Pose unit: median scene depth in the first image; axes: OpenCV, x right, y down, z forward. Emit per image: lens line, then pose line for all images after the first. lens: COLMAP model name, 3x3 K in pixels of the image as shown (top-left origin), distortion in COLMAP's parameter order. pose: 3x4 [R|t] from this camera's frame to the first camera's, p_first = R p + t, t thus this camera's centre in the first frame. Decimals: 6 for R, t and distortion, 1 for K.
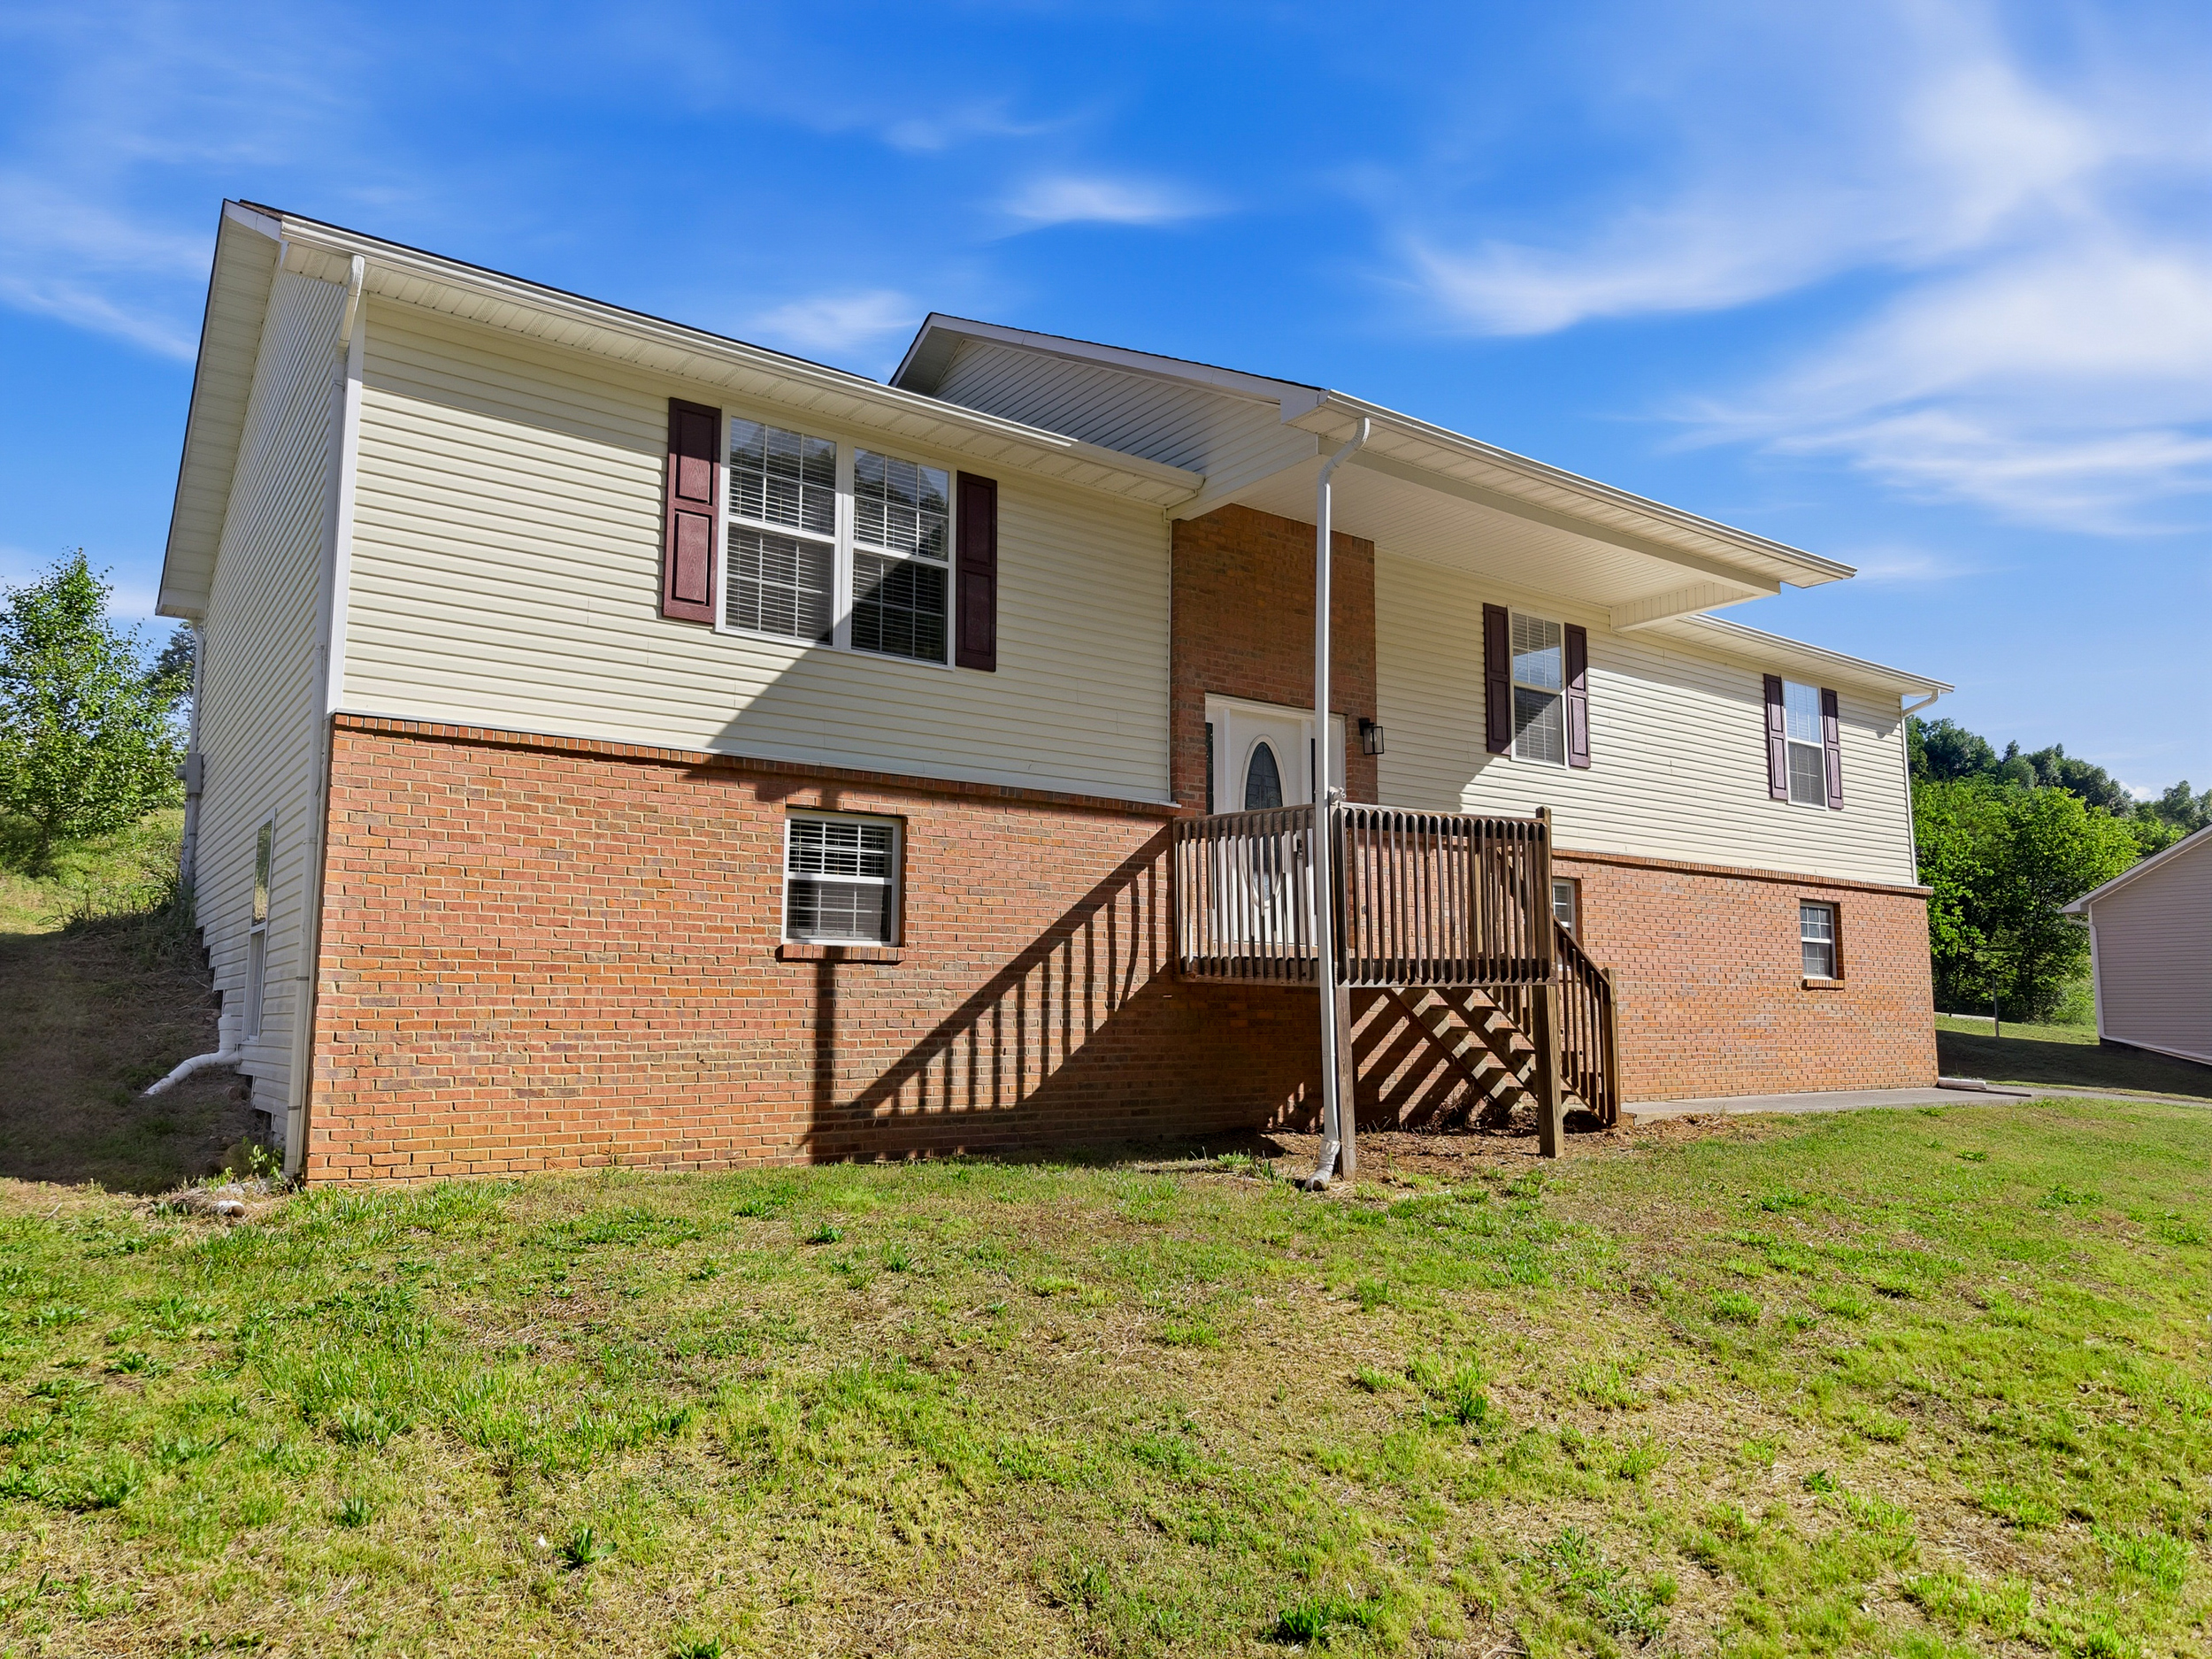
lens RADIAL K [[1467.7, 0, 1108.0], [0, 1467.7, 825.7], [0, 0, 1]] dist [0.044234, -0.038768]
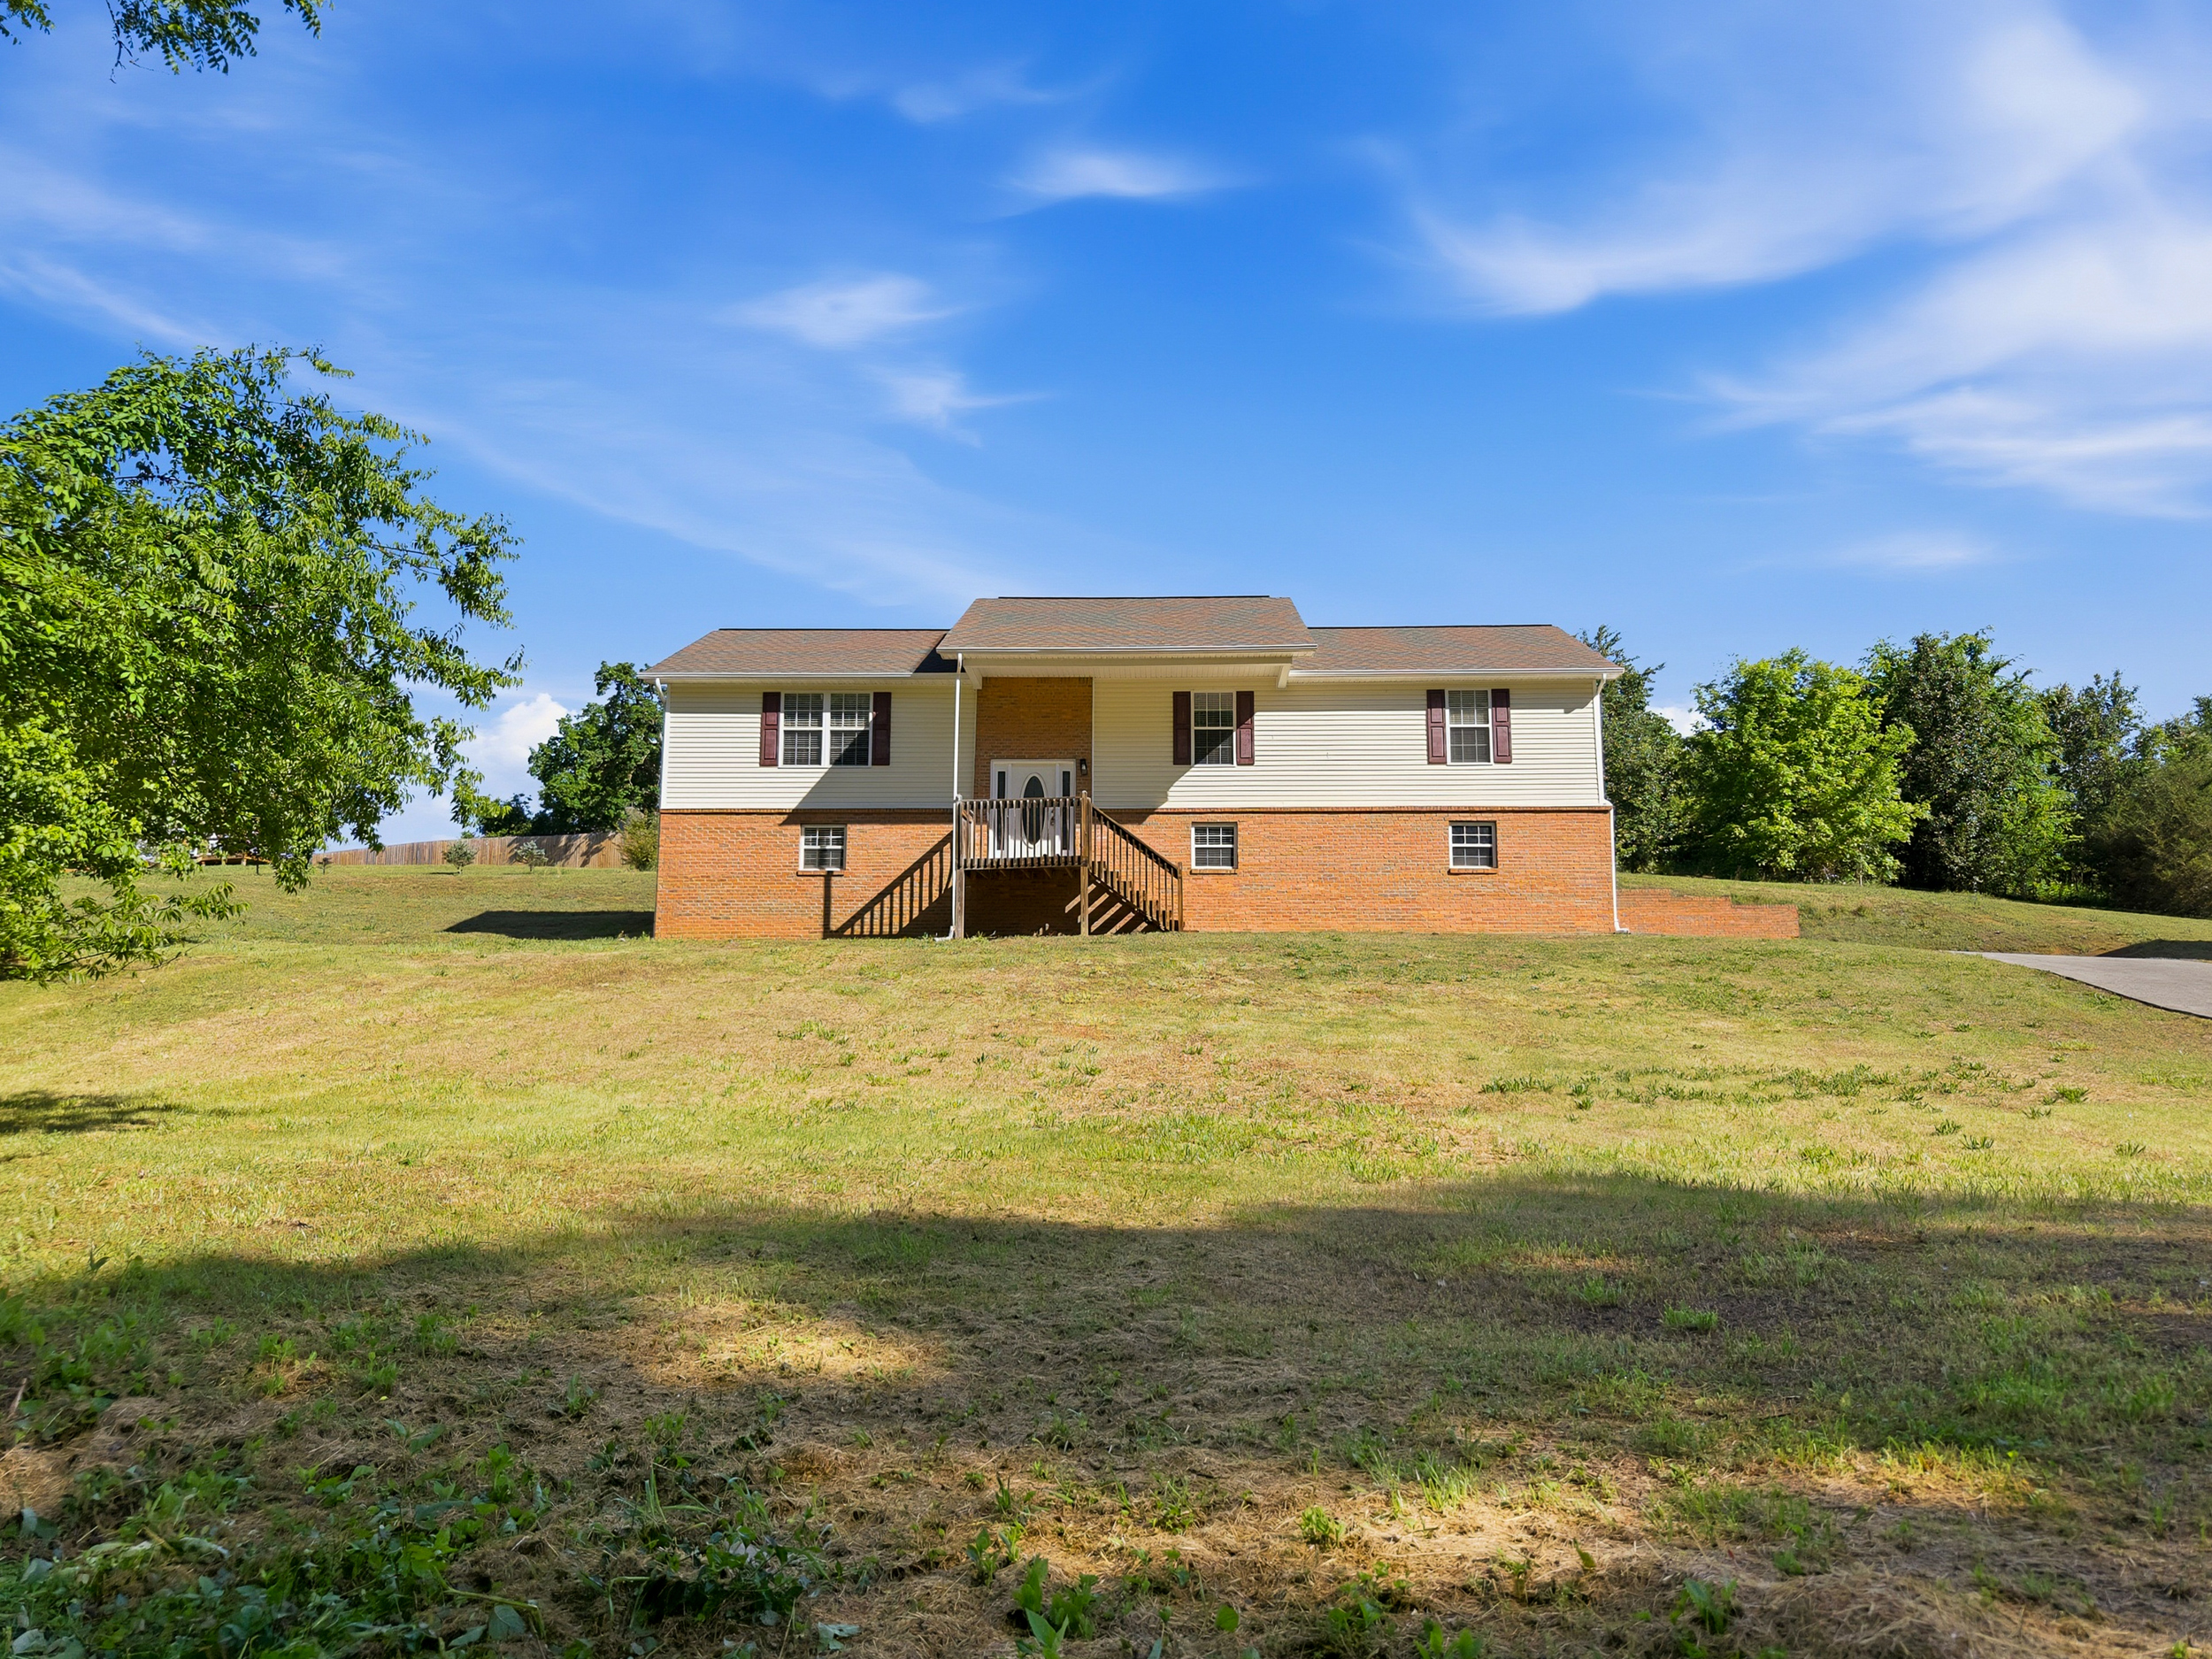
lens RADIAL K [[1530.7, 0, 1129.6], [0, 1530.7, 818.8], [0, 0, 1]] dist [0.060388, -0.007739]
pose [[0.795372, -0.107049, -0.596594, 1.989001], [0.080292, 0.994214, -0.071352, 0.231108], [0.600780, 0.008849, 0.799365, -0.979440]]
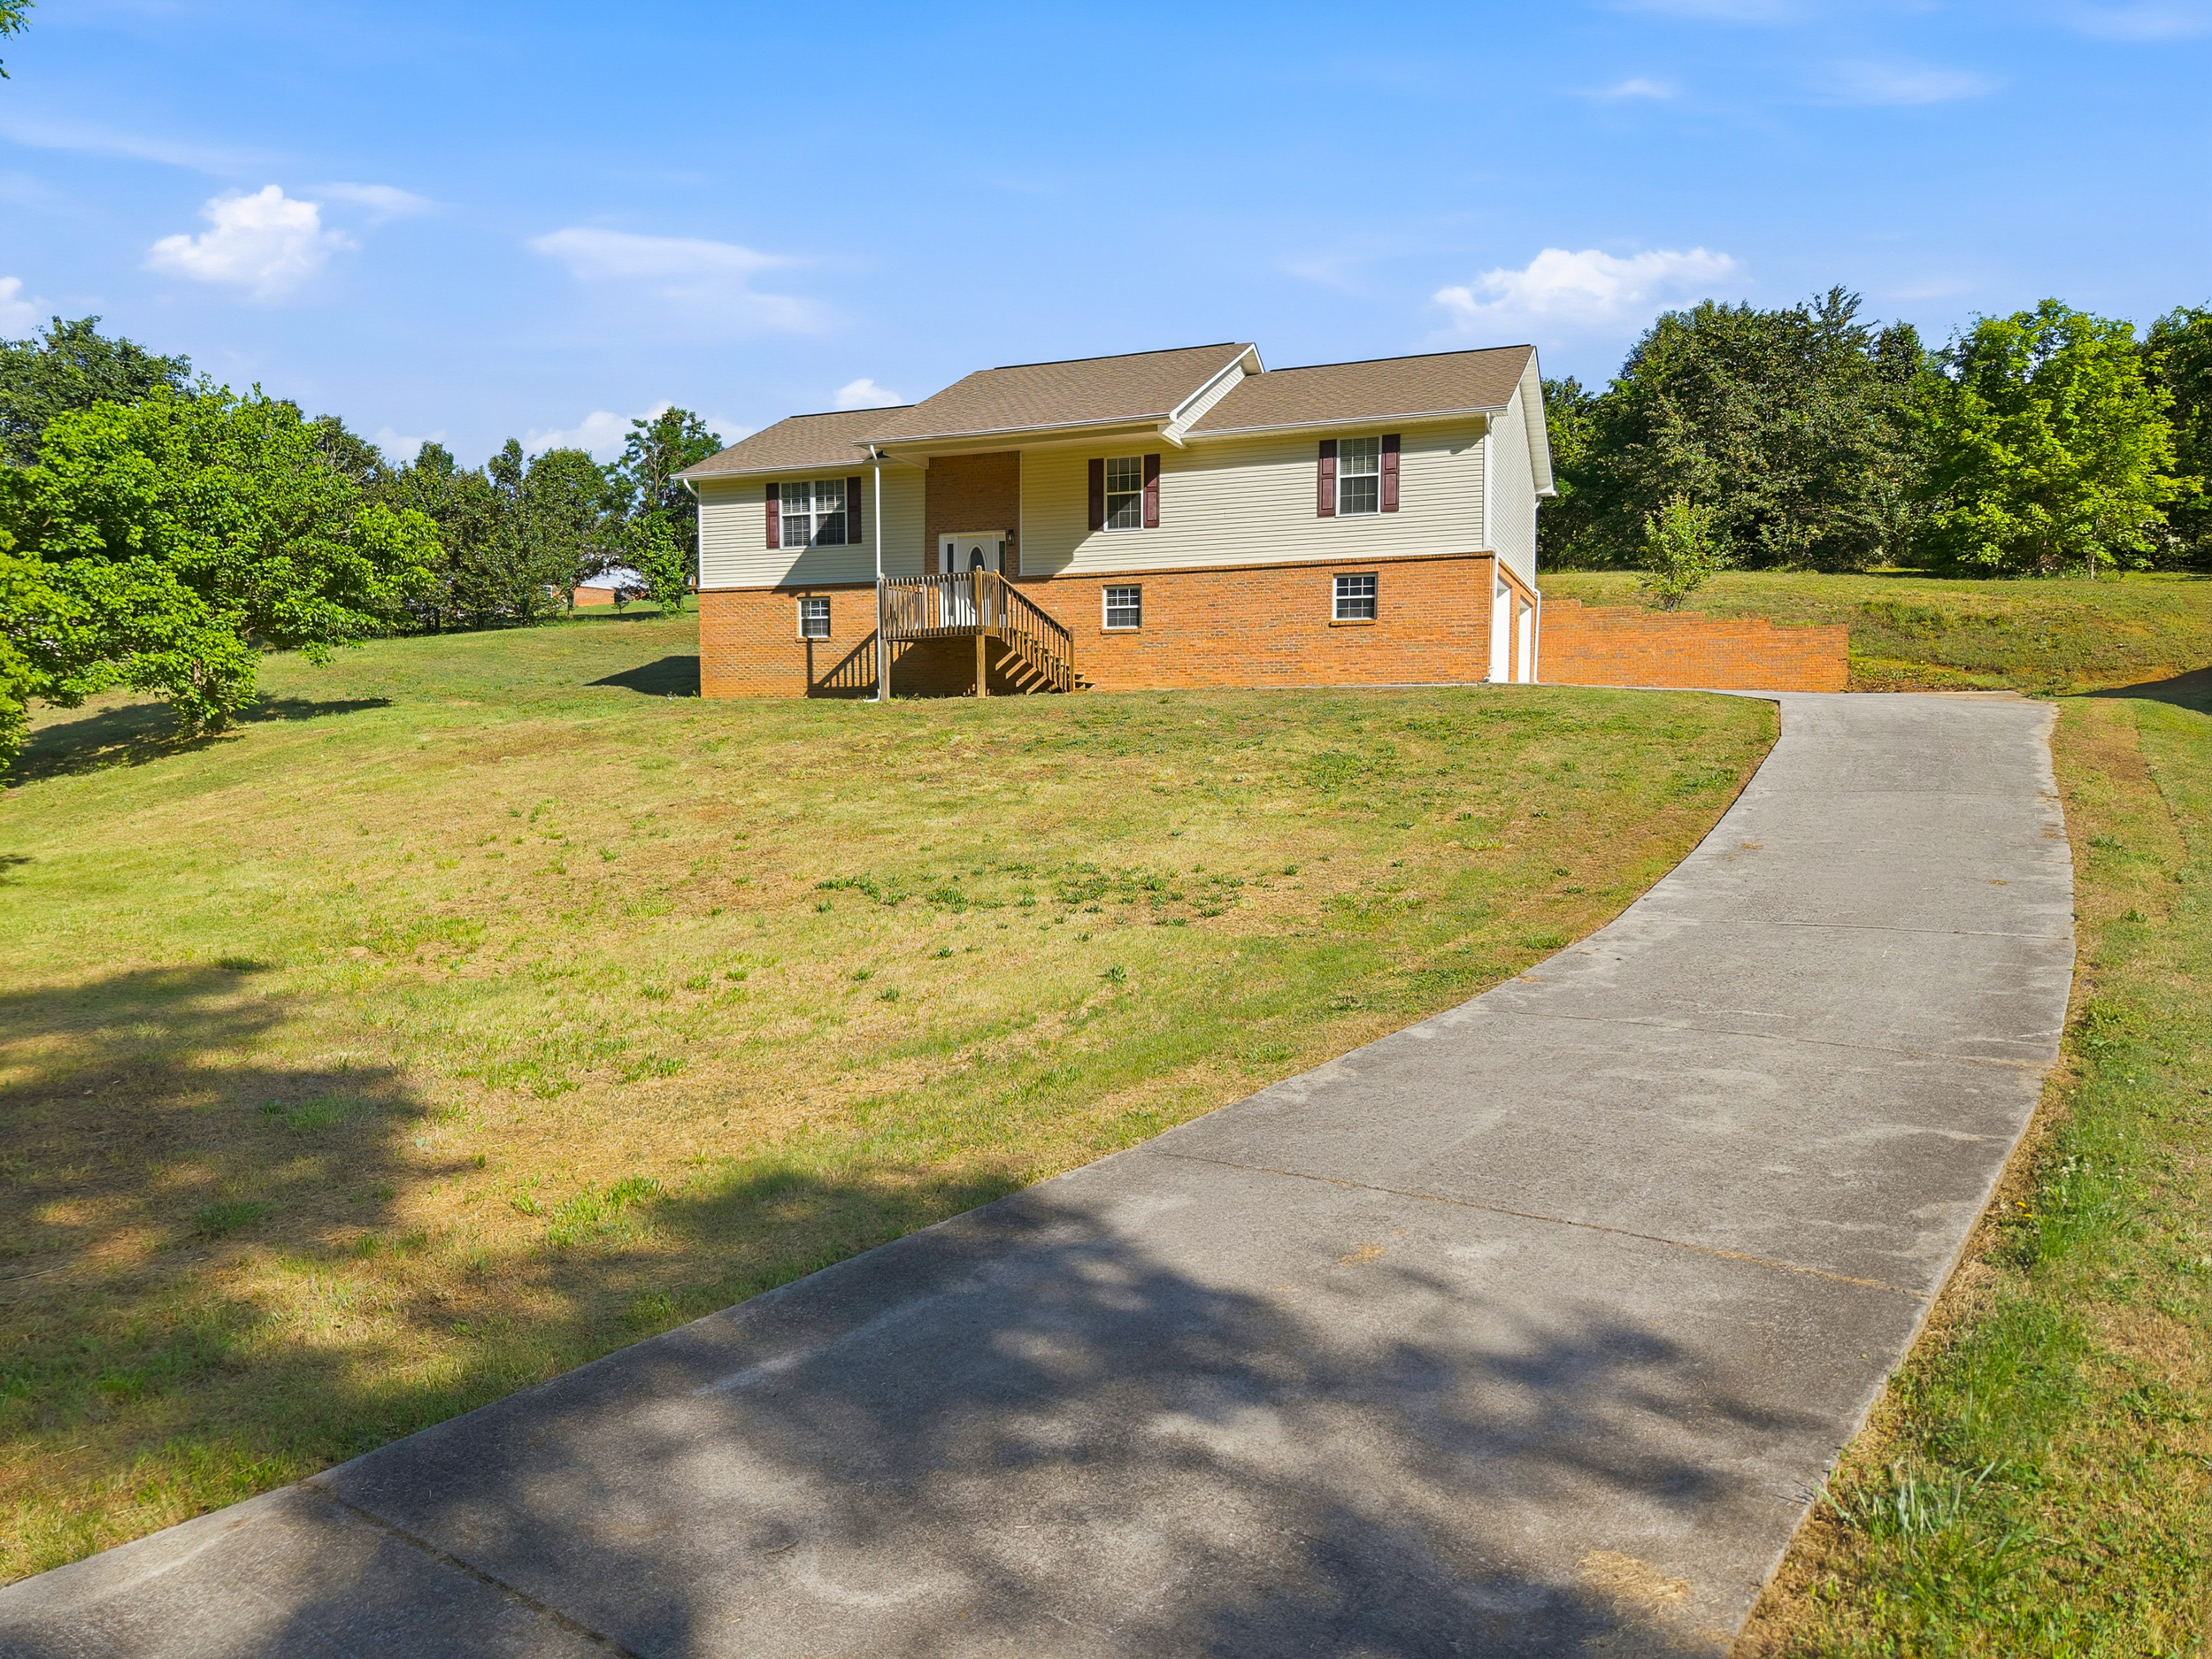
lens RADIAL K [[1467.7, 0, 1118.2], [0, 1467.7, 868.9], [0, 0, 1]] dist [0.044234, -0.038768]
pose [[0.532401, 0.063136, -0.844135, 2.950045], [0.109080, 0.983784, 0.142378, 0.189487], [0.839435, -0.167880, 0.516881, -0.245966]]
